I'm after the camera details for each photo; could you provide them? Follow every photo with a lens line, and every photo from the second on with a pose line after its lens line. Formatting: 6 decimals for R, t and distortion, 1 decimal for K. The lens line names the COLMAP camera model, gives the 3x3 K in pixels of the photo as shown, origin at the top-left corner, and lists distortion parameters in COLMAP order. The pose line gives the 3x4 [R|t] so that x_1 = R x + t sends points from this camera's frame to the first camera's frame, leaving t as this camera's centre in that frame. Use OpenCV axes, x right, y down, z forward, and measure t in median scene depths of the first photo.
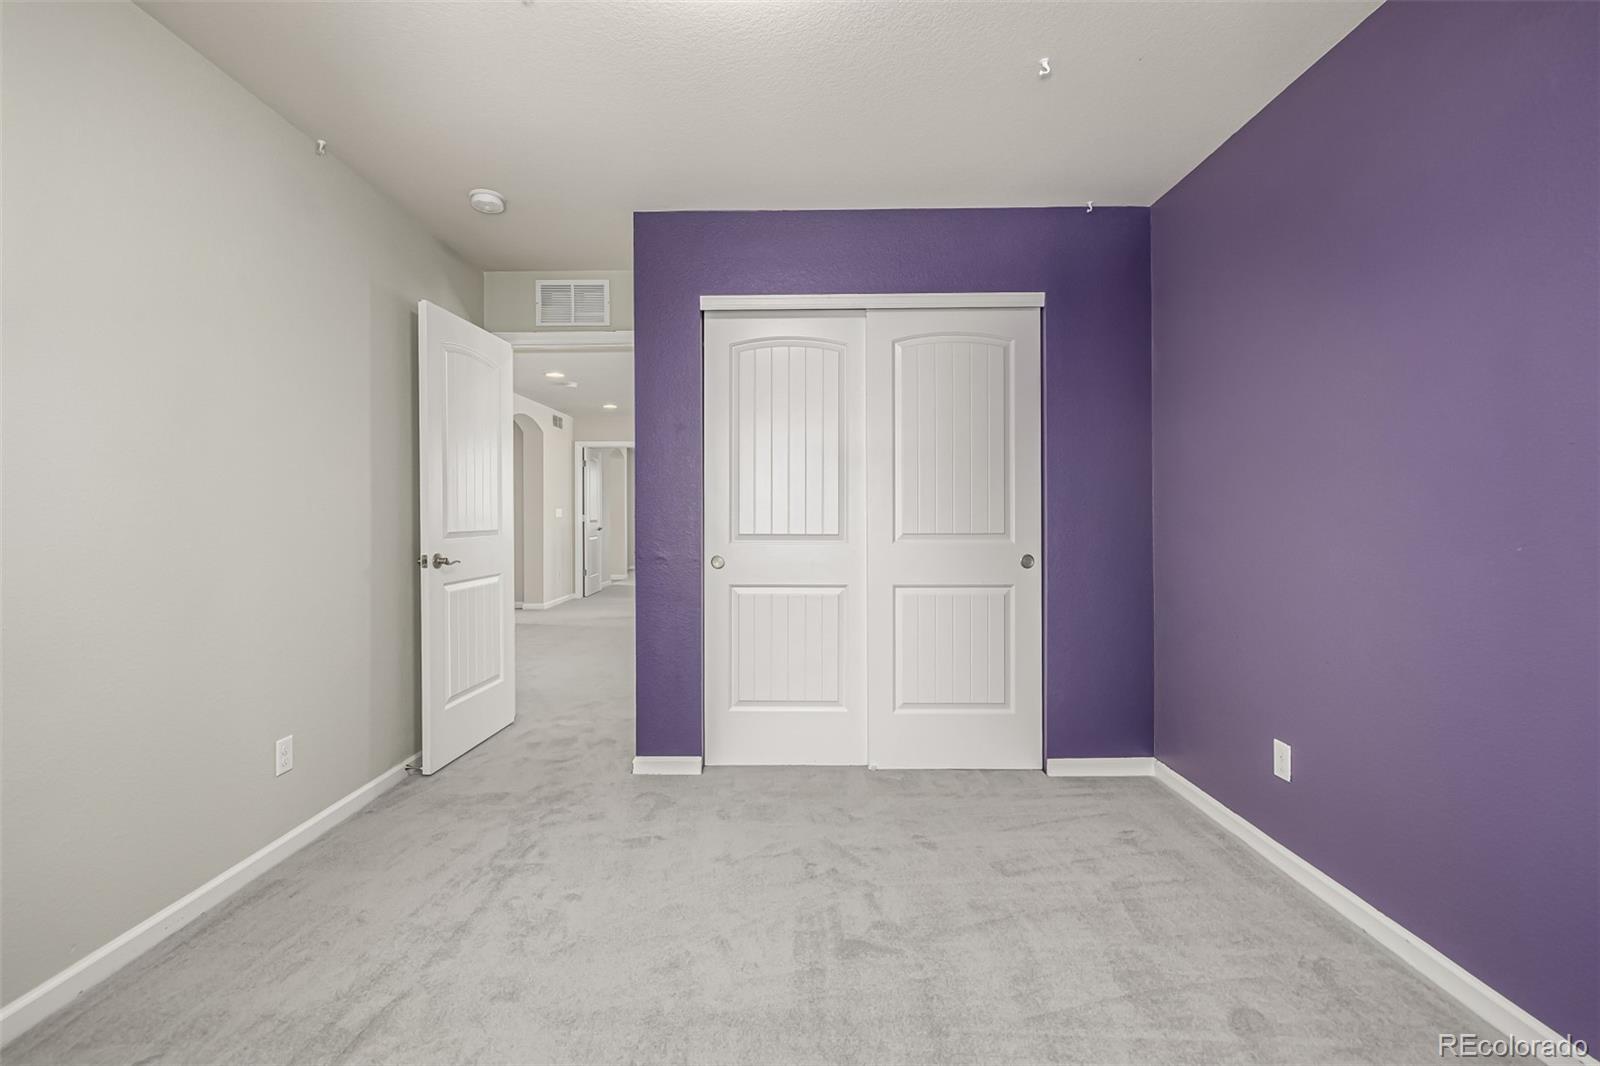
lens RADIAL K [[675.6, 0, 798.2], [0, 675.6, 521.5], [0, 0, 1]] dist [0.000929, -0.000220]
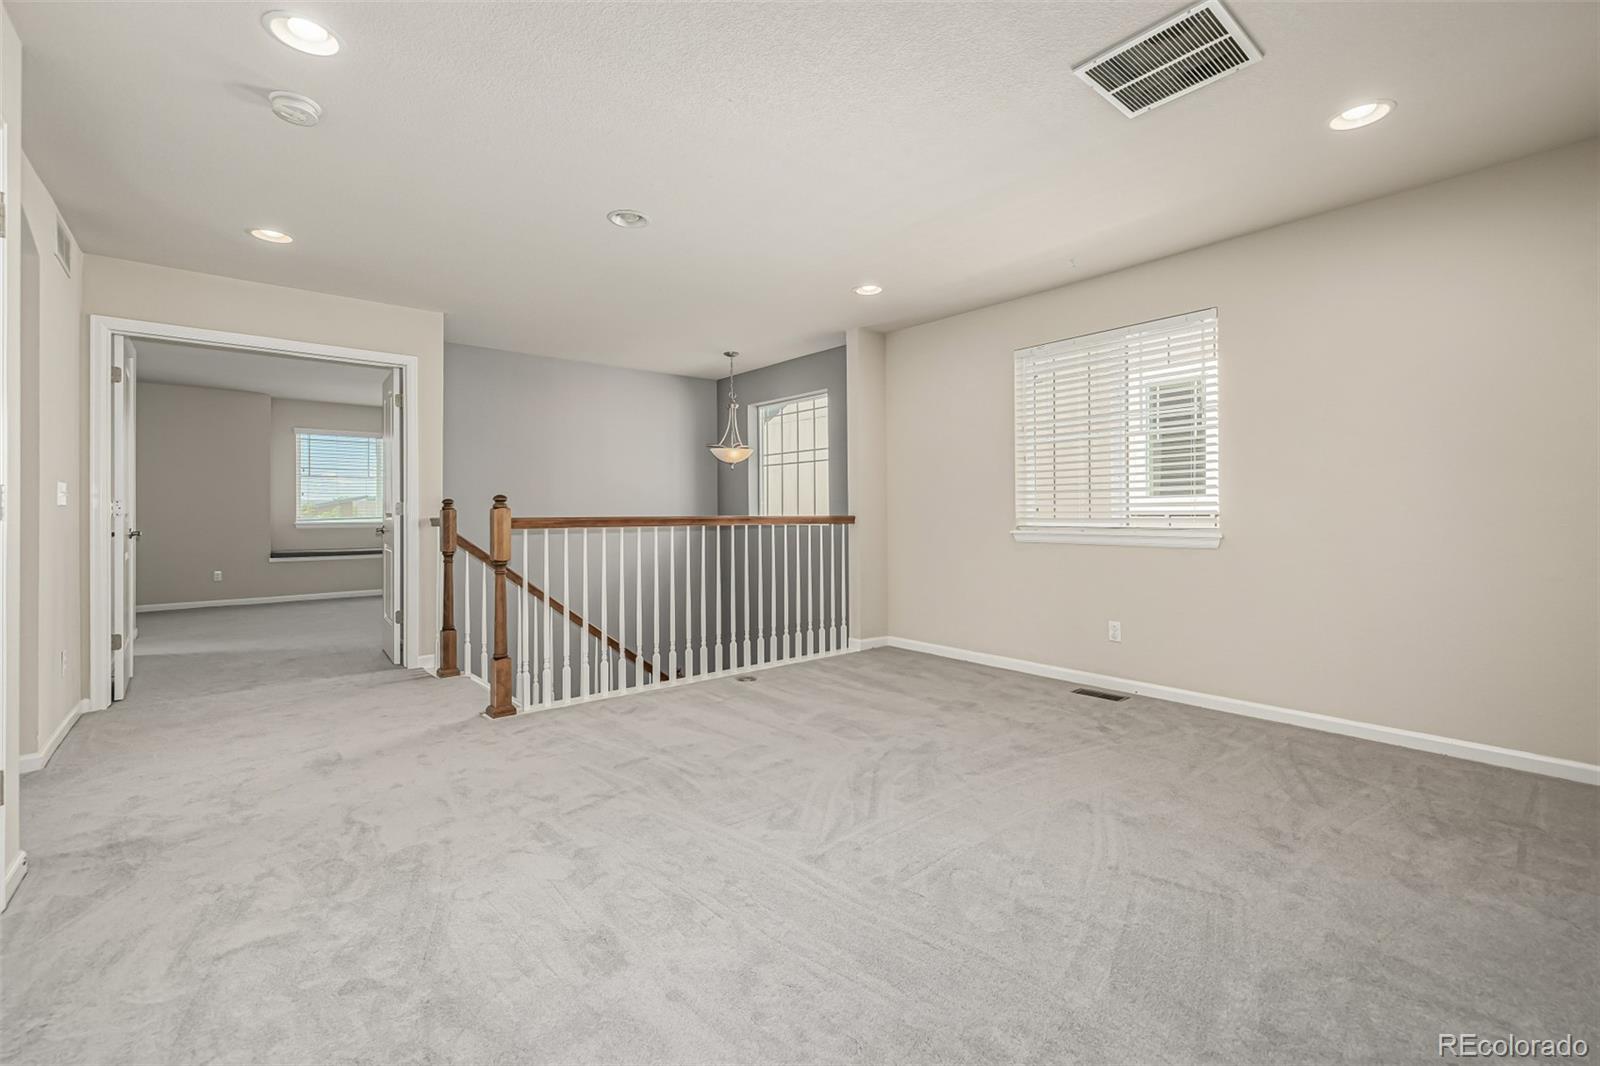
lens RADIAL K [[675.6, 0, 794.4], [0, 675.6, 507.5], [0, 0, 1]] dist [0.000929, -0.000220]
pose [[0.767361, 0.005885, 0.641188, -0.271462], [0.006255, 0.999842, -0.016663, 0.004483], [-0.641185, 0.016797, 0.767203, 0.438078]]
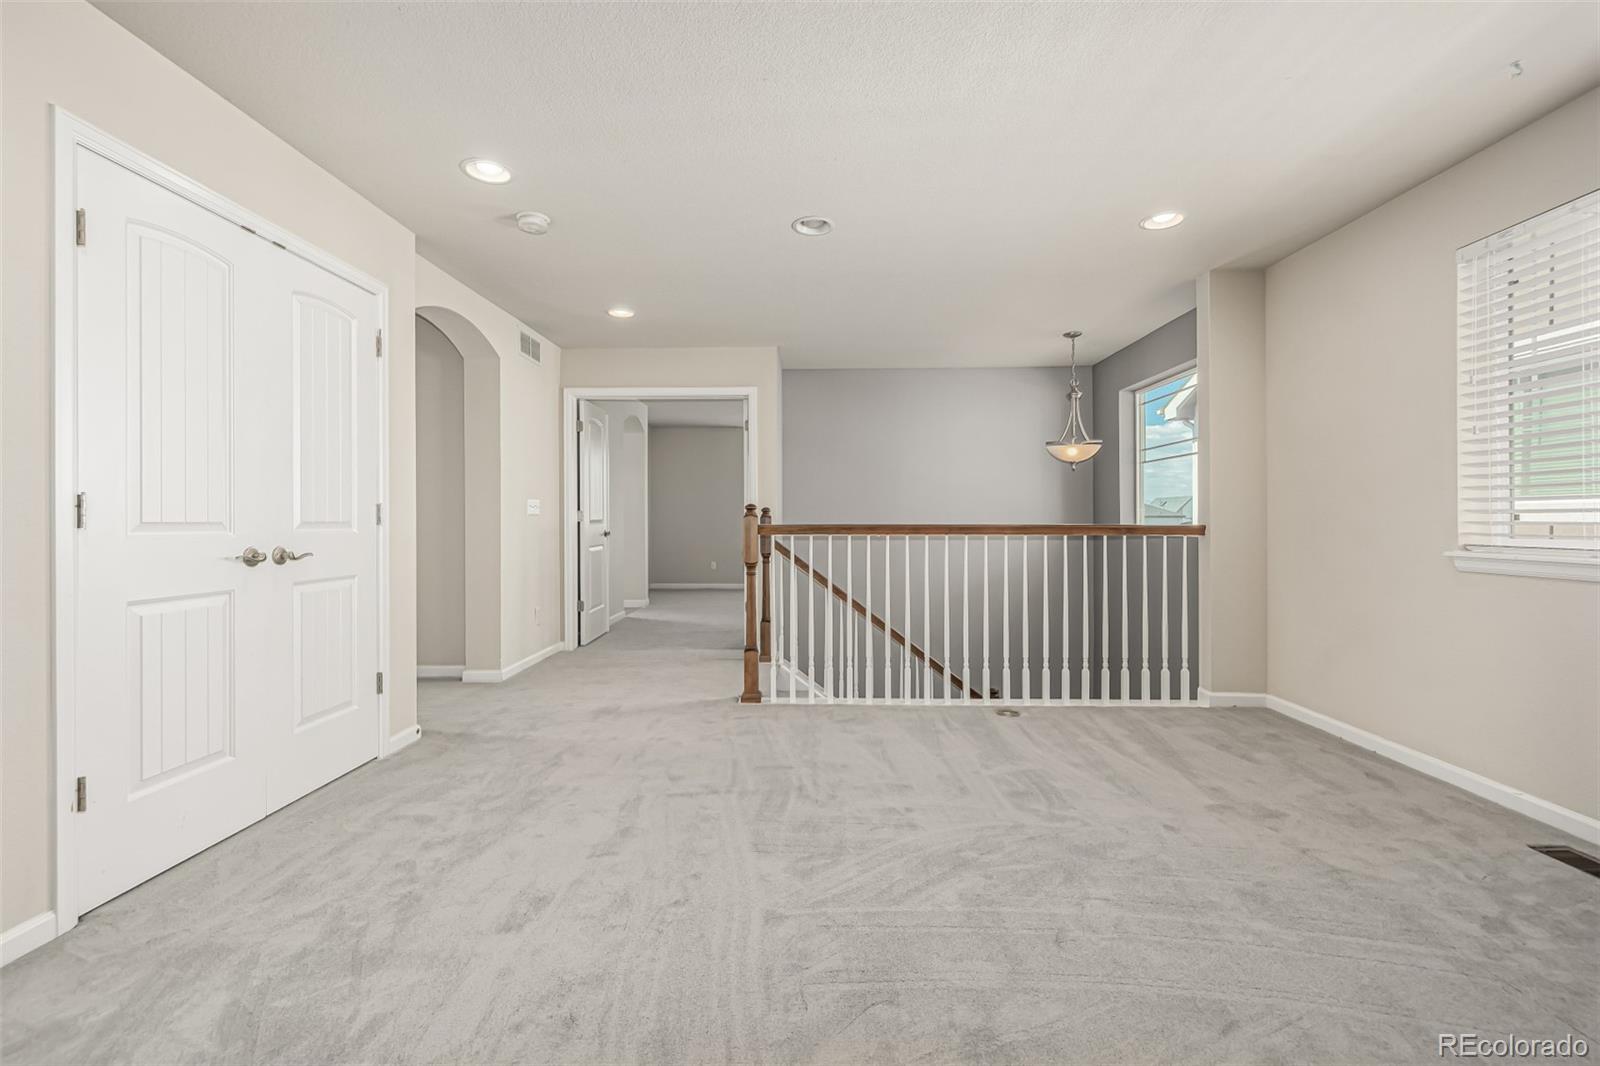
lens RADIAL K [[675.6, 0, 794.8], [0, 675.6, 530.4], [0, 0, 1]] dist [0.000929, -0.000220]
pose [[0.999659, 0.001964, -0.026030, -0.111077], [-0.001729, 0.999958, 0.009012, 0.002091], [0.026047, -0.008964, 0.999621, 0.410862]]
